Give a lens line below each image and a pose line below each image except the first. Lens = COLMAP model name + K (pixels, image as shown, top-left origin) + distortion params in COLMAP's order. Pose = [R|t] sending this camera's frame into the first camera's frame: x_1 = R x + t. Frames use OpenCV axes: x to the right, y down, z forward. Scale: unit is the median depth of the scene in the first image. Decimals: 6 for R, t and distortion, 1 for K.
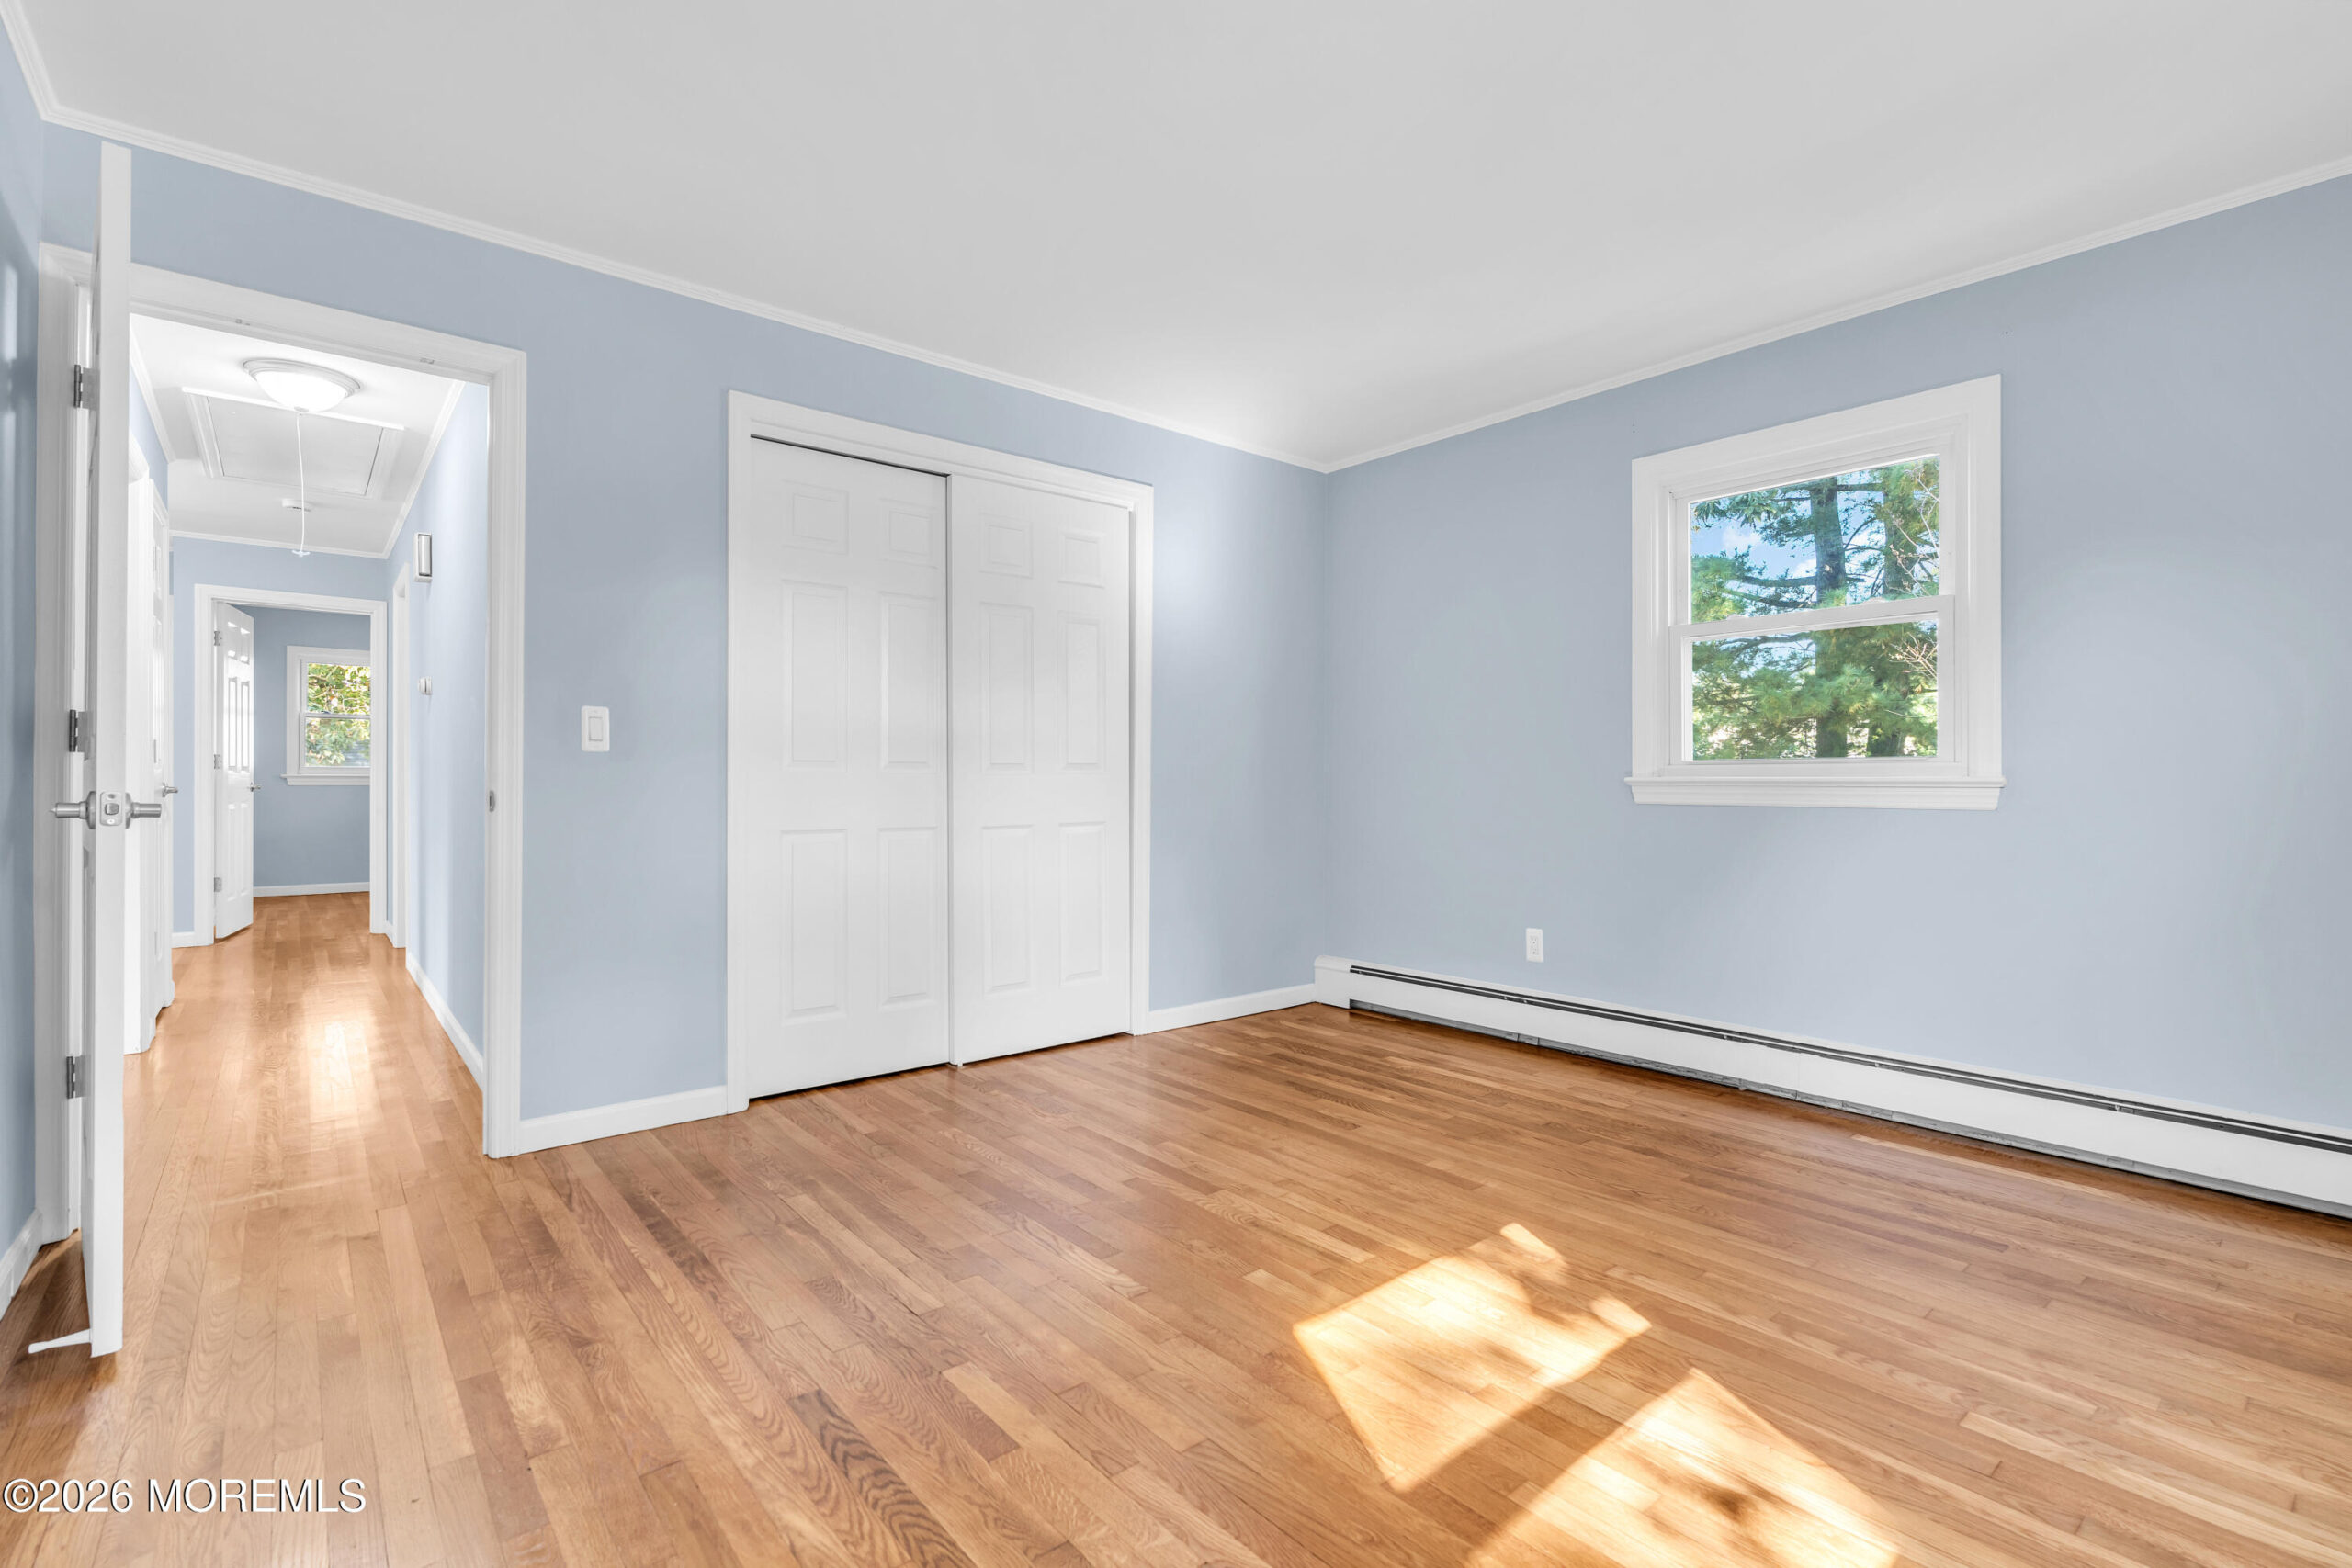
lens RADIAL K [[1059.3, 0, 1189.8], [0, 1059.3, 785.5], [0, 0, 1]] dist [-0.012060, 0.004238]
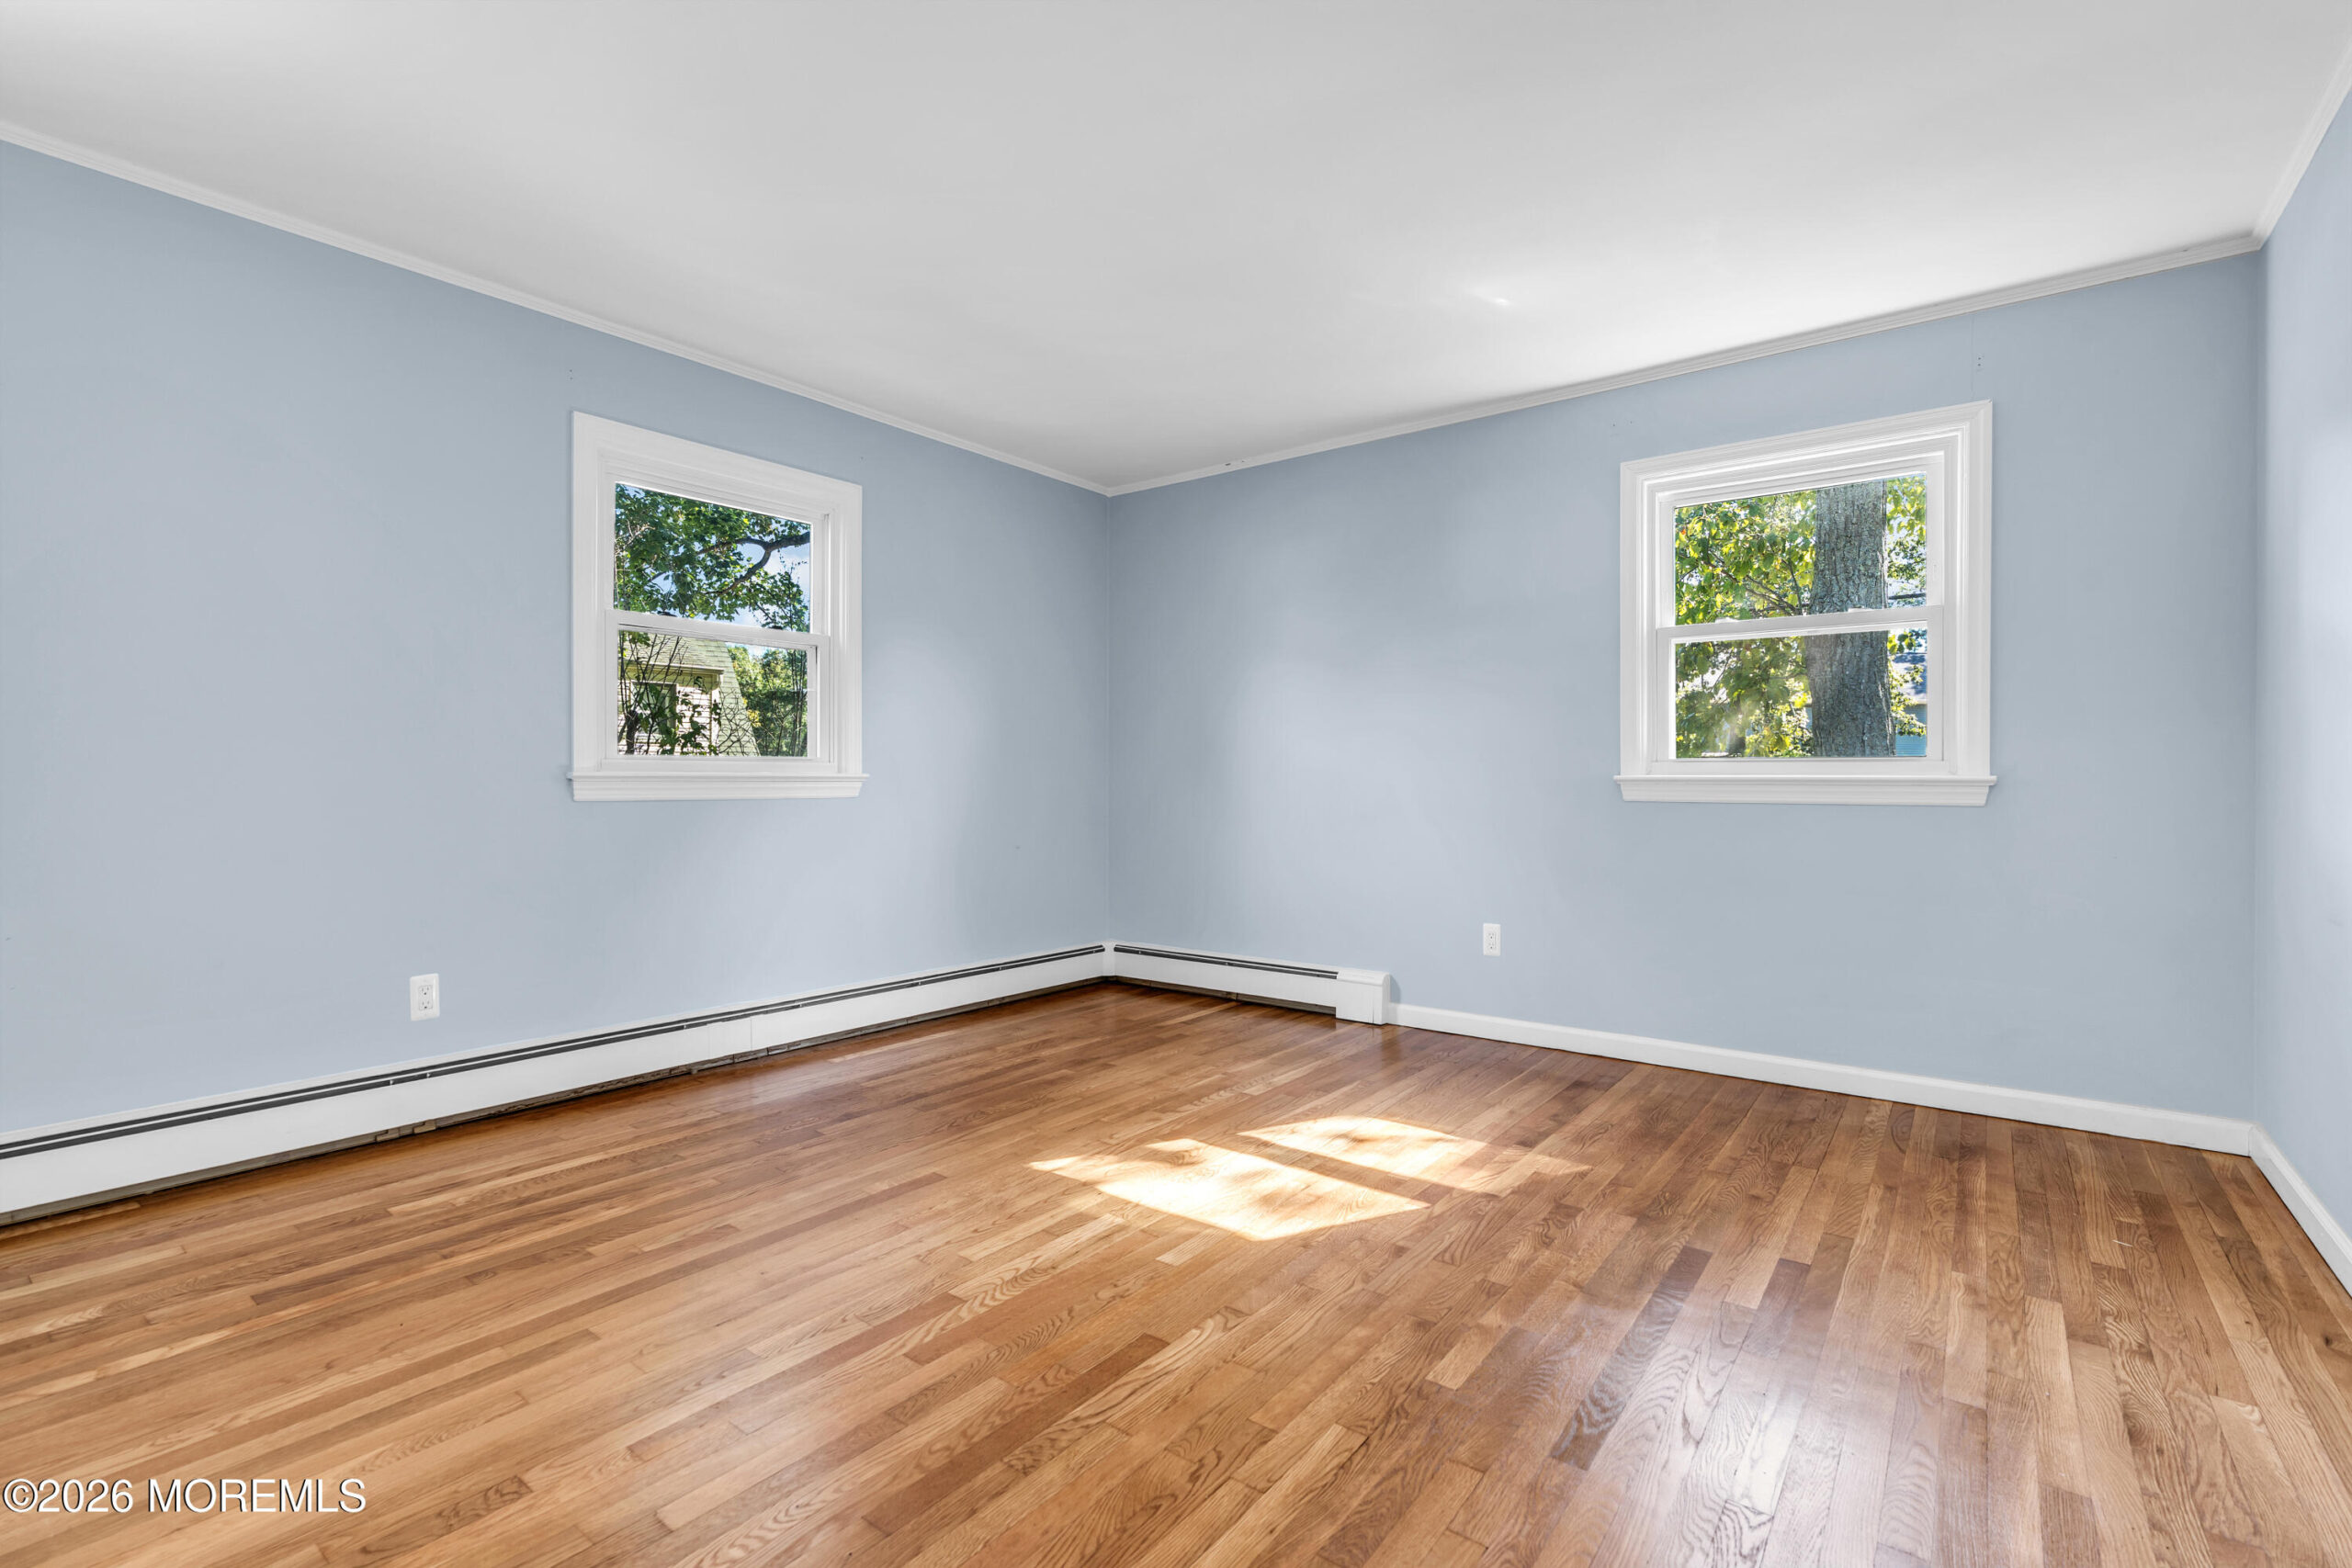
lens RADIAL K [[1059.3, 0, 1162.5], [0, 1059.3, 779.2], [0, 0, 1]] dist [-0.012060, 0.004238]
pose [[-0.201143, -0.003911, 0.979554, -0.870306], [0.000027, 0.999992, 0.003998, -0.007391], [-0.979562, 0.000831, -0.201142, 1.122281]]
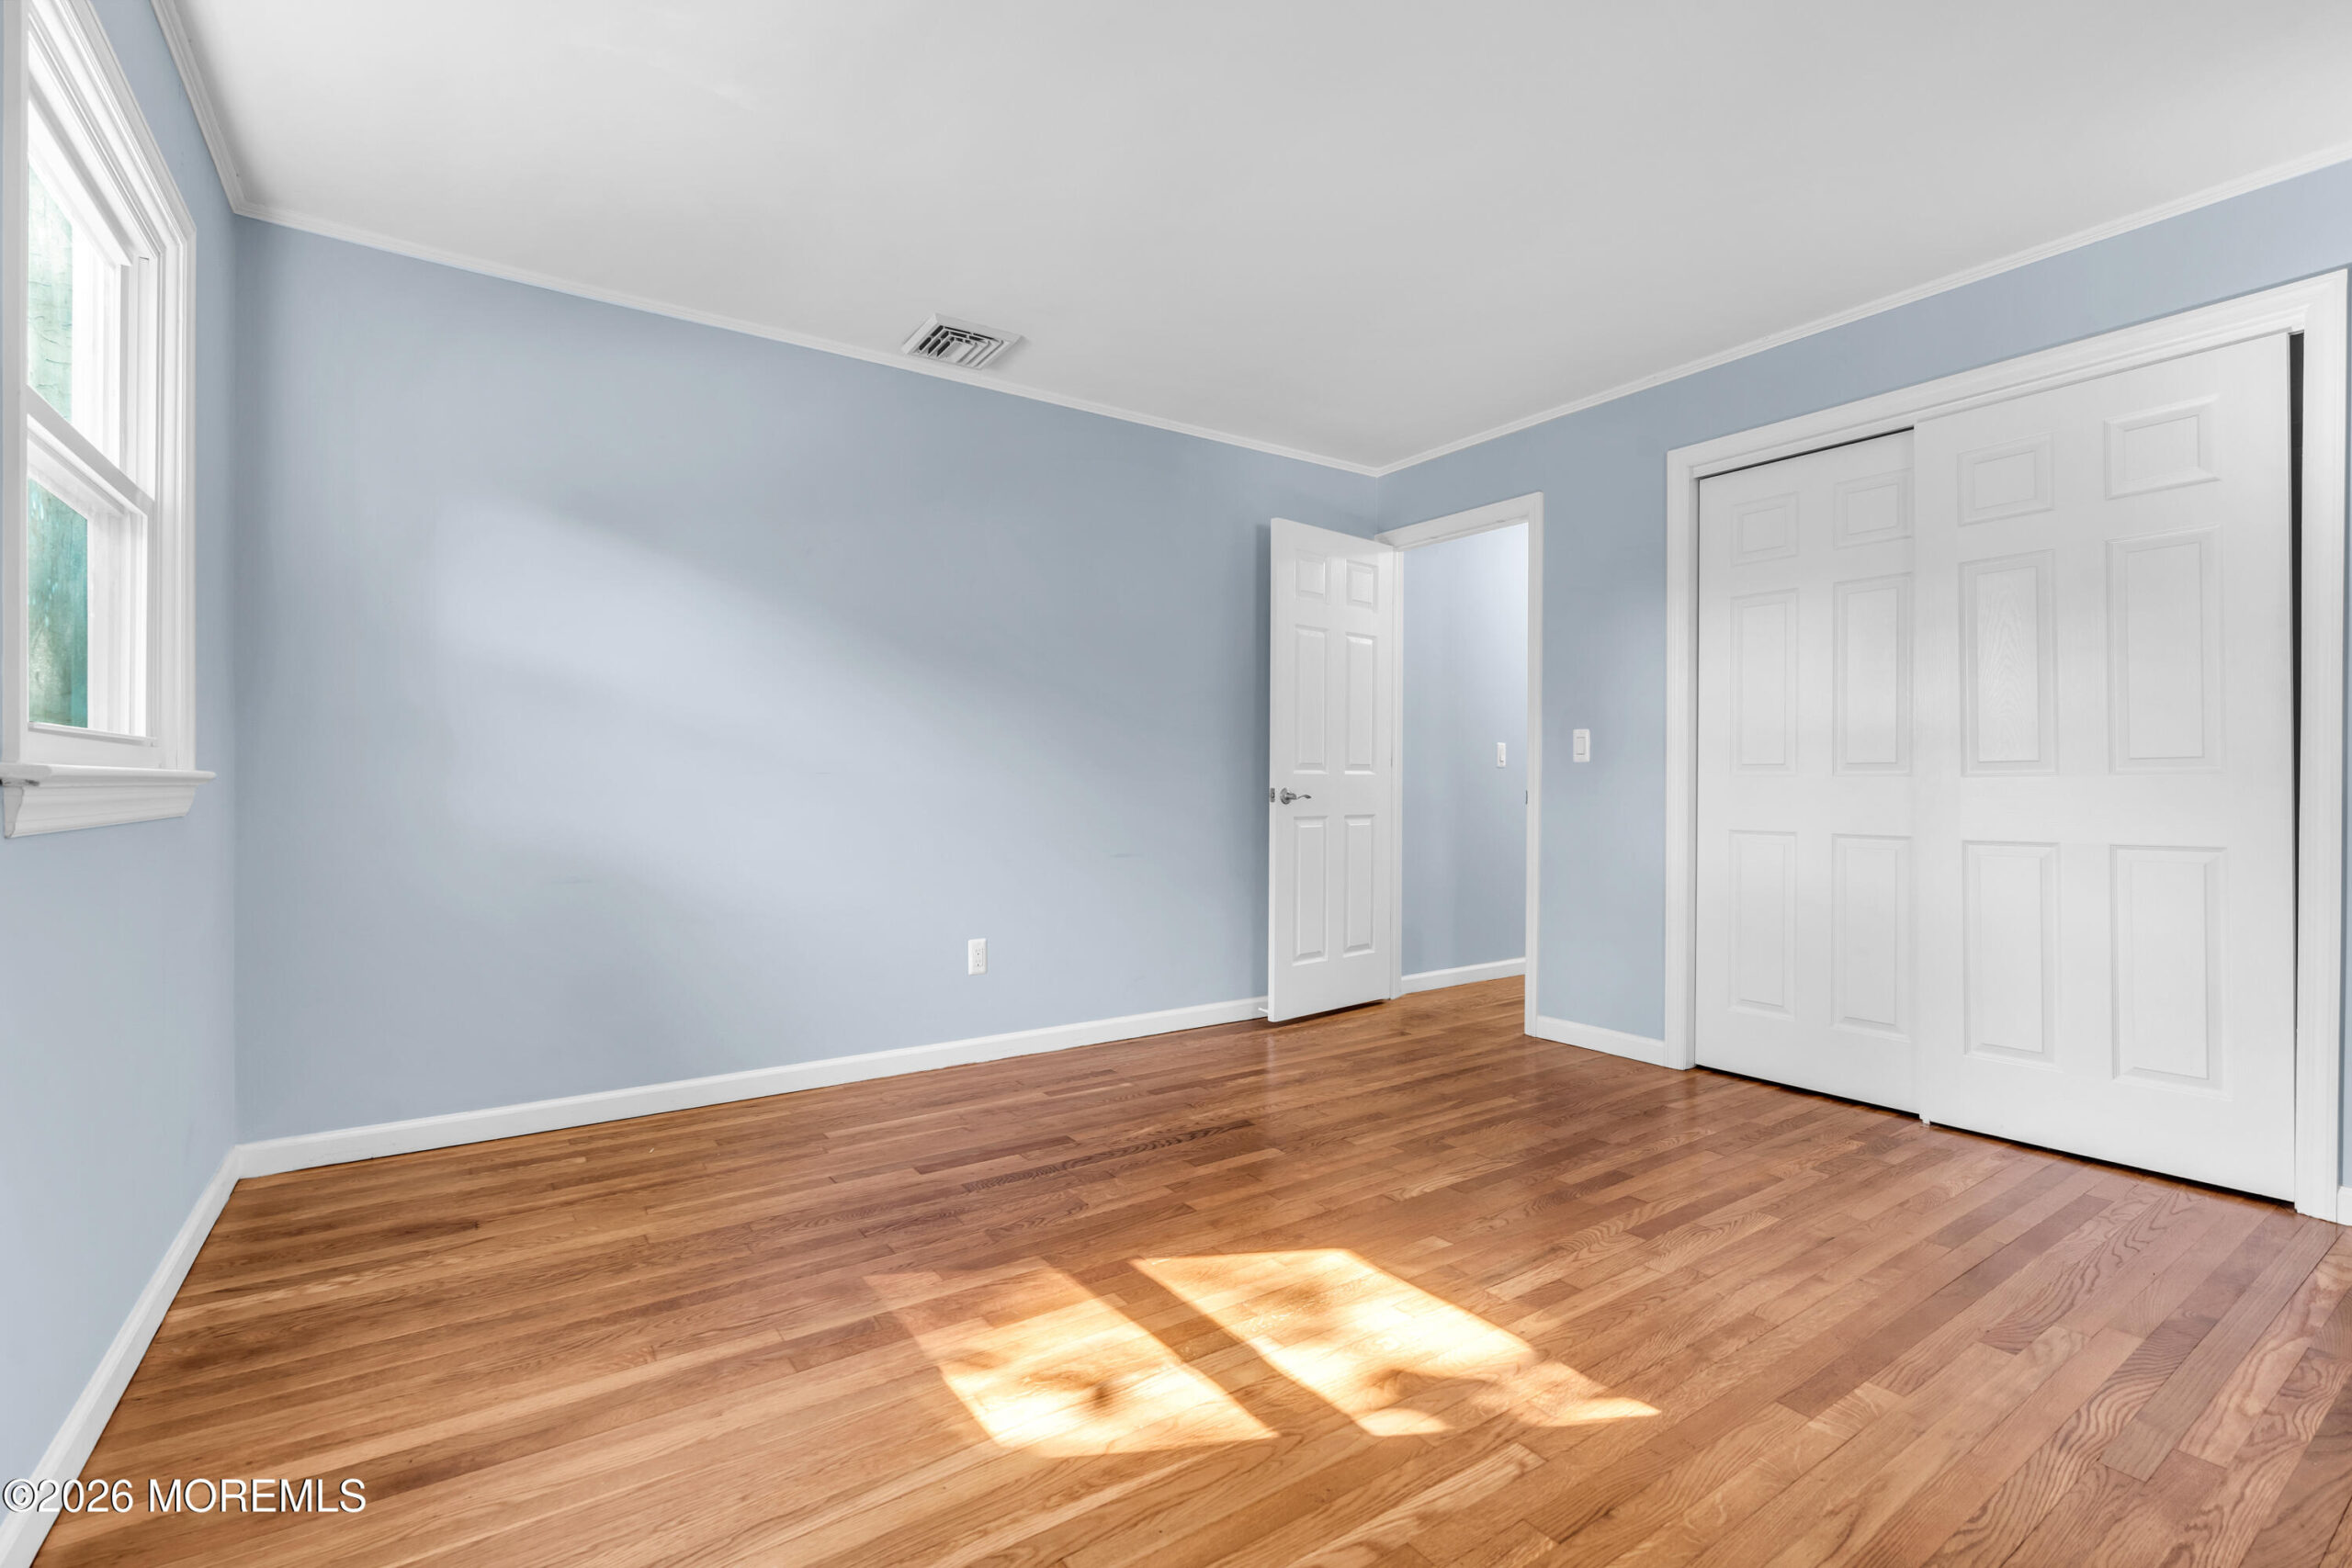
lens RADIAL K [[1059.3, 0, 1168.1], [0, 1059.3, 781.0], [0, 0, 1]] dist [-0.012060, 0.004238]
pose [[-0.099031, -0.003669, -0.995078, 1.074279], [-0.006095, 0.999977, -0.003081, -0.000178], [0.995066, 0.005760, -0.099051, 0.767312]]
